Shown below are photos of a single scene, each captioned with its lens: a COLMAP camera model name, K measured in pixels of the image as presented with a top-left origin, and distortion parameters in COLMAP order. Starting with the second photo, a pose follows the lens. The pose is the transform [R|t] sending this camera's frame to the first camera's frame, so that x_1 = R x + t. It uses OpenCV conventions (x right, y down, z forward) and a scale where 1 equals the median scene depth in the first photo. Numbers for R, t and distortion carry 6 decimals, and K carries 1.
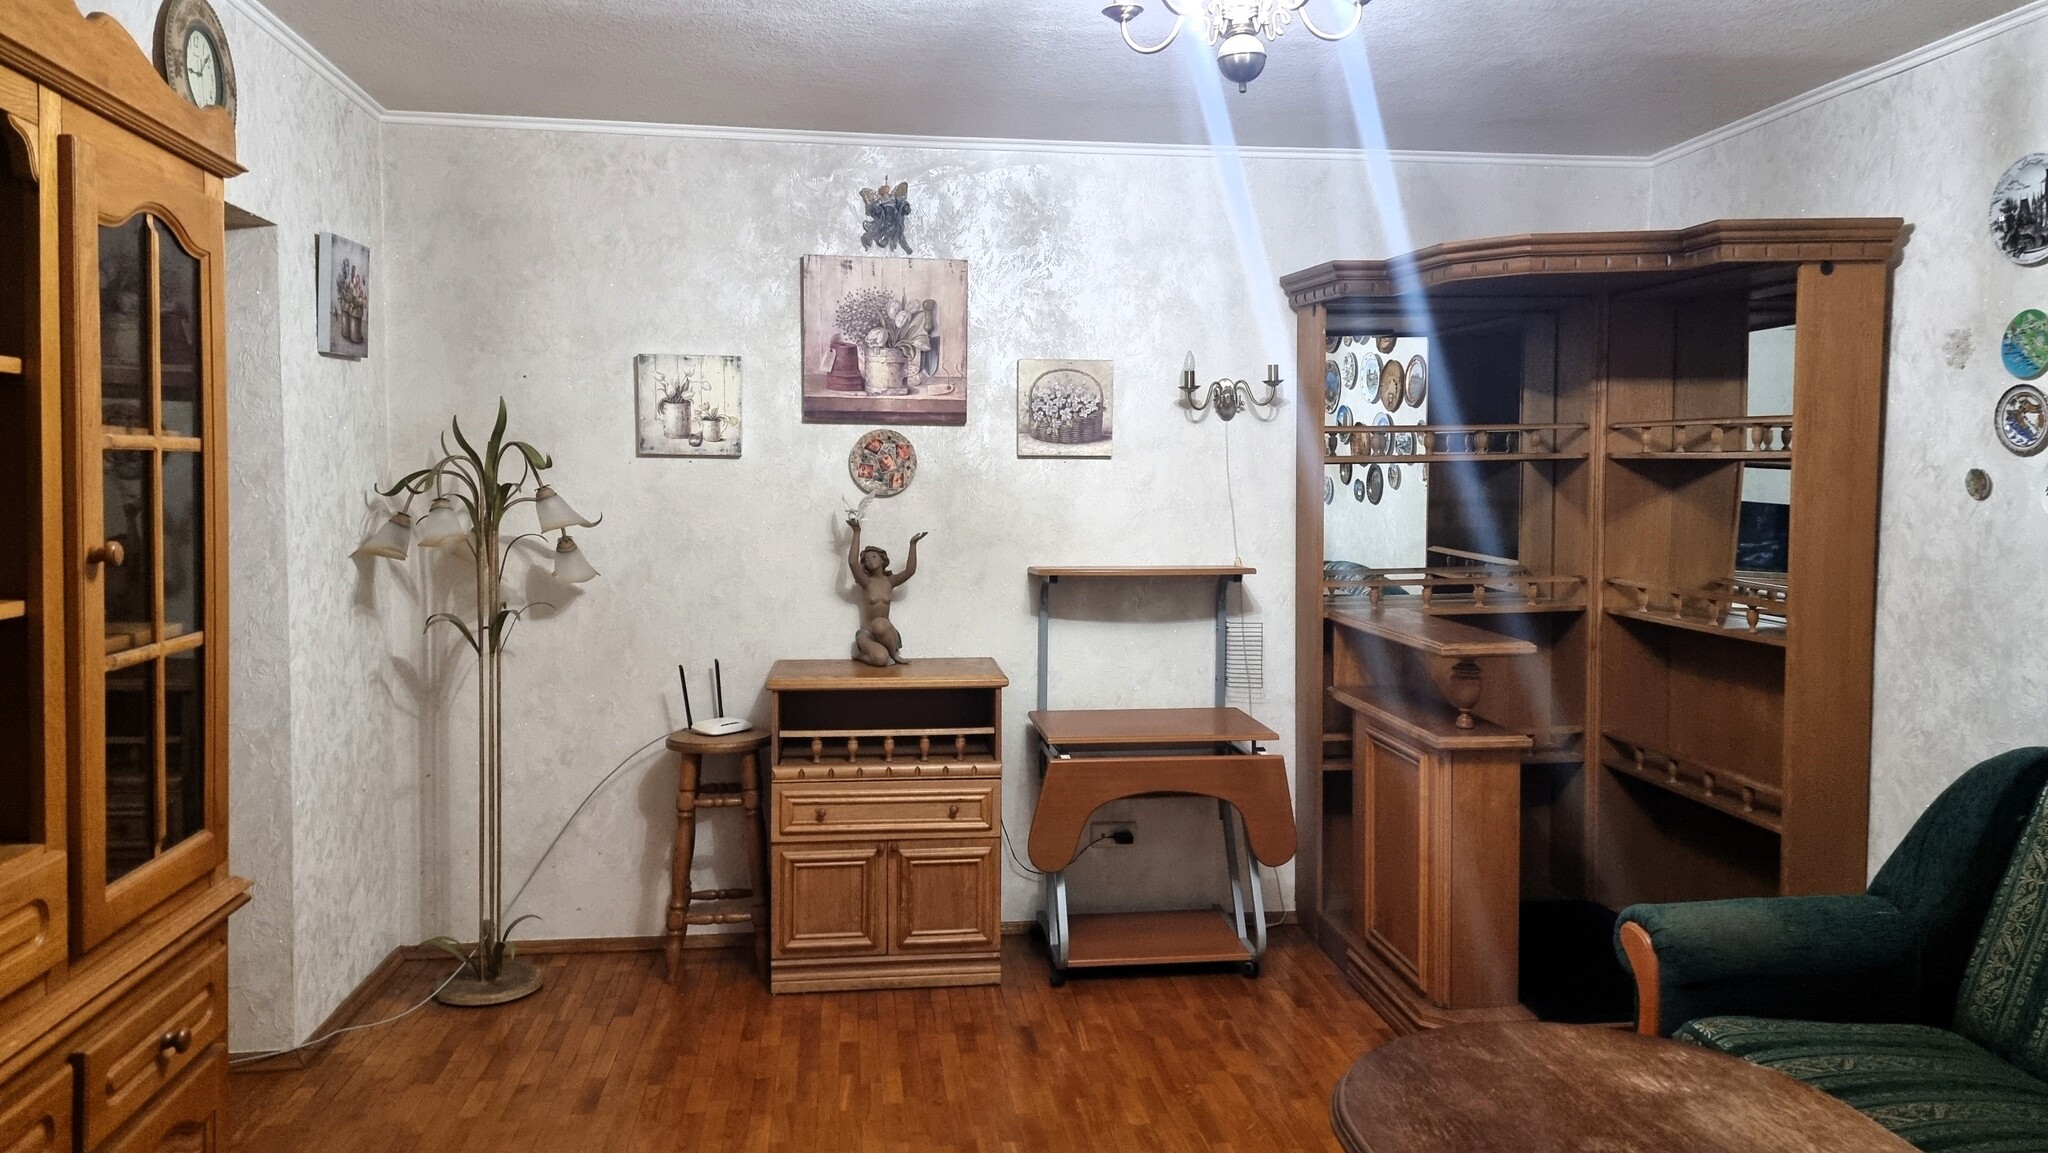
lens RADIAL K [[1434.1, 0, 1041.4], [0, 1434.1, 554.2], [0, 0, 1]] dist [0.060931, -0.028532]
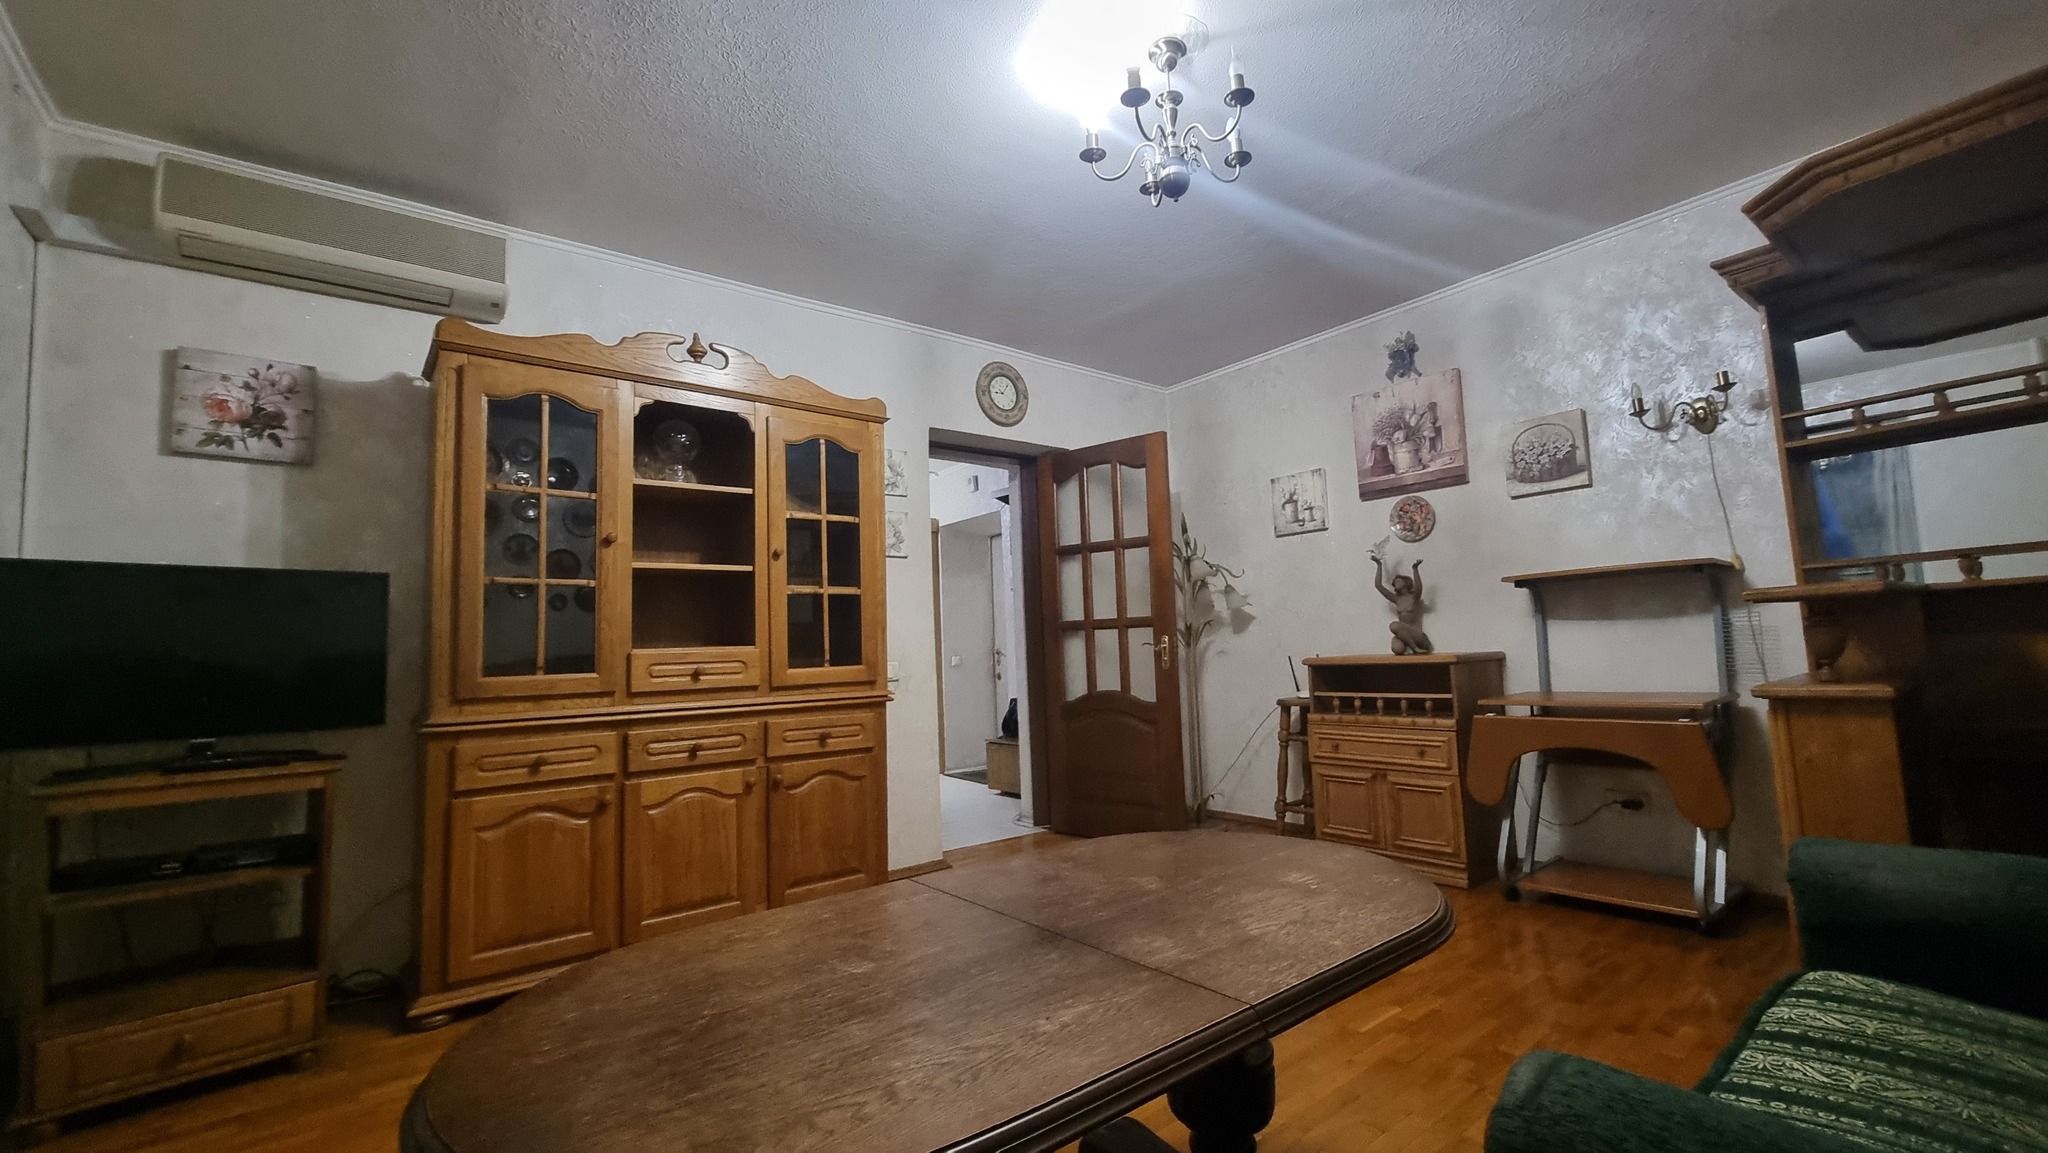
lens RADIAL K [[842.8, 0, 1024.3], [0, 842.8, 584.9], [0, 0, 1]] dist [-0.002391, 0.000052]
pose [[0.507180, -0.095405, -0.856543, 0.424251], [-0.002282, 0.993702, -0.112034, 0.102050], [0.861837, 0.058776, 0.503768, 0.230915]]
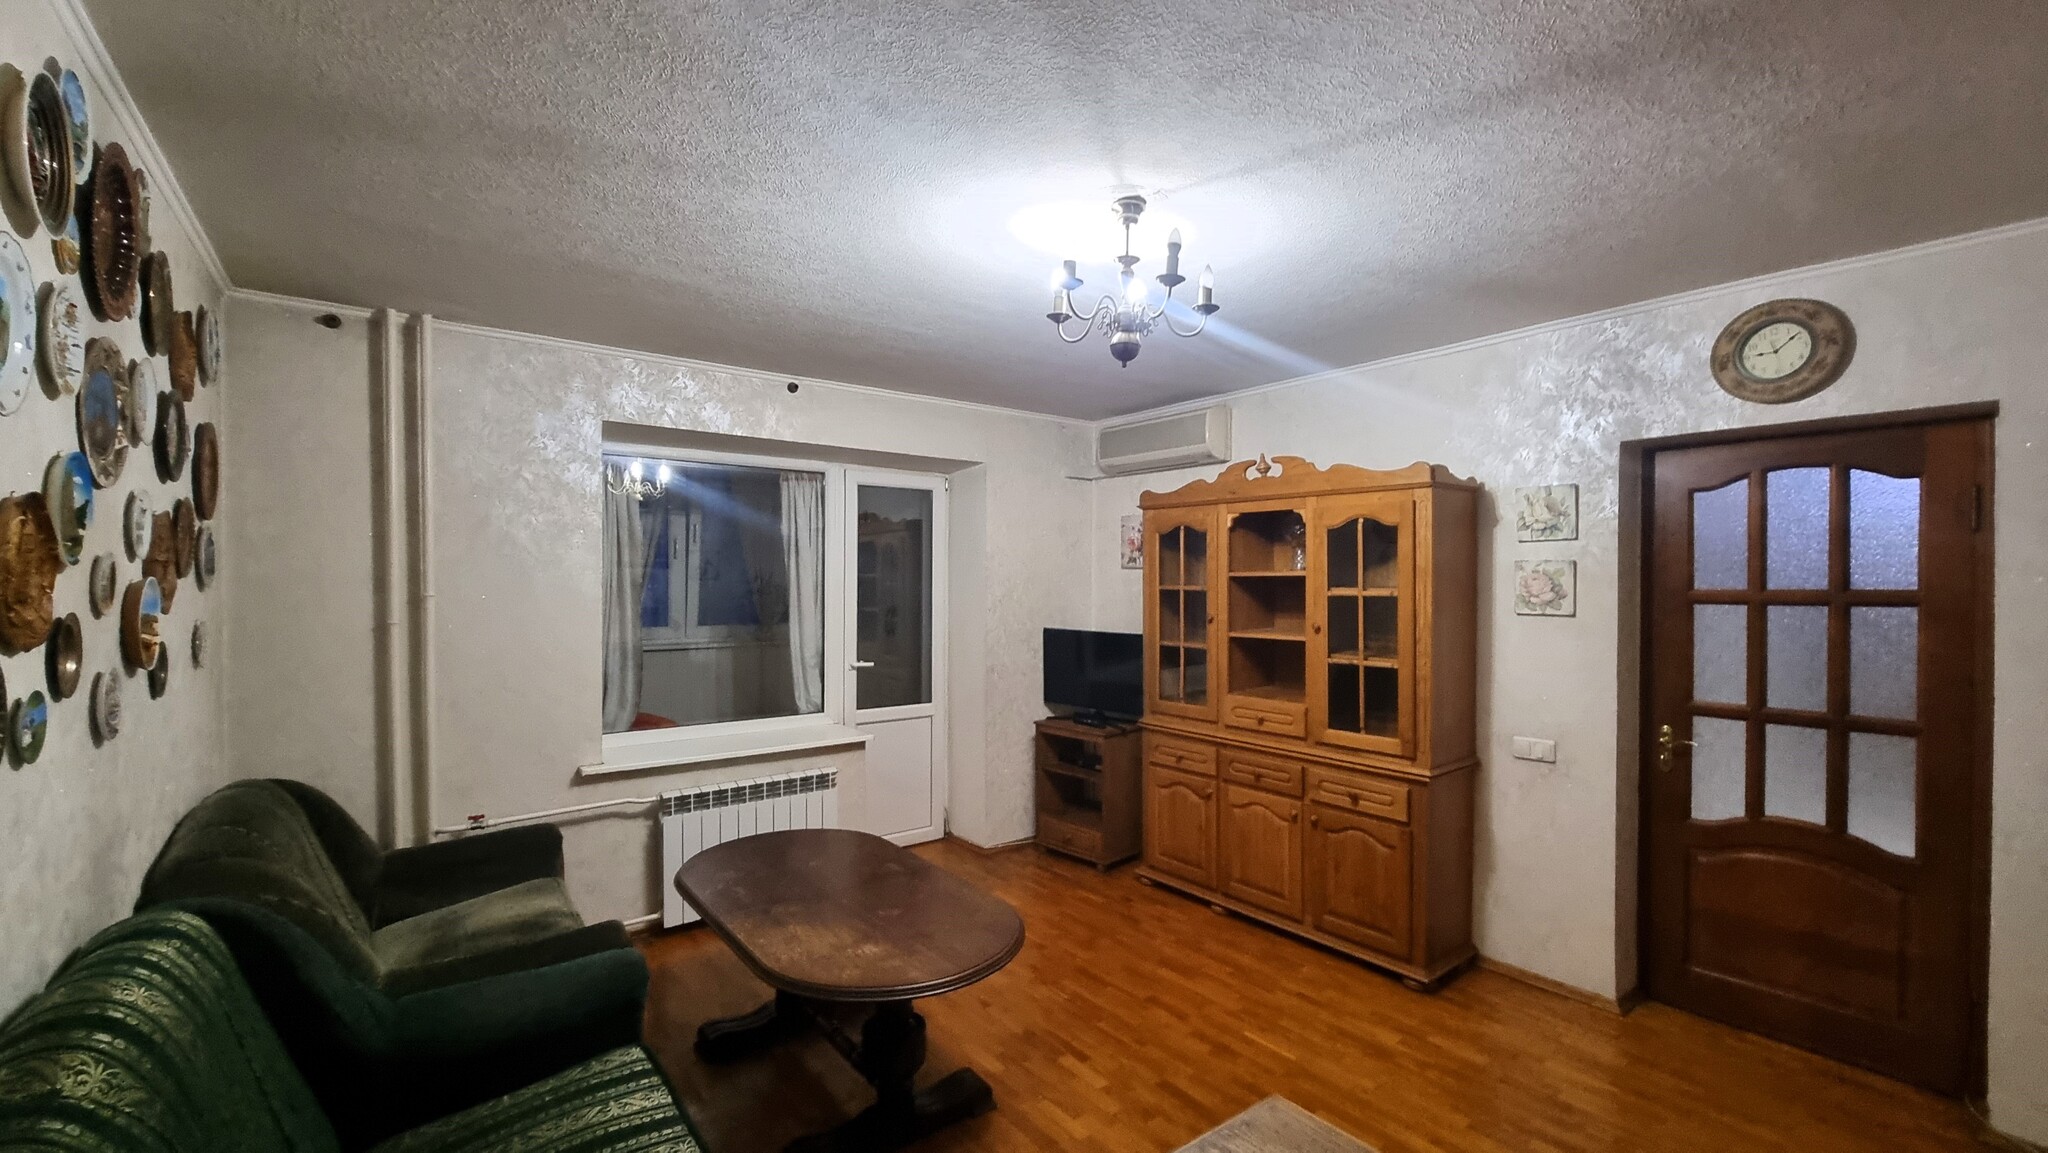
lens RADIAL K [[842.8, 0, 1032.9], [0, 842.8, 584.1], [0, 0, 1]] dist [-0.002391, 0.000052]
pose [[-0.864303, -0.007046, -0.502922, 0.367487], [-0.034574, 0.998369, 0.045431, -0.066436], [0.501781, 0.056654, -0.863137, 0.944179]]
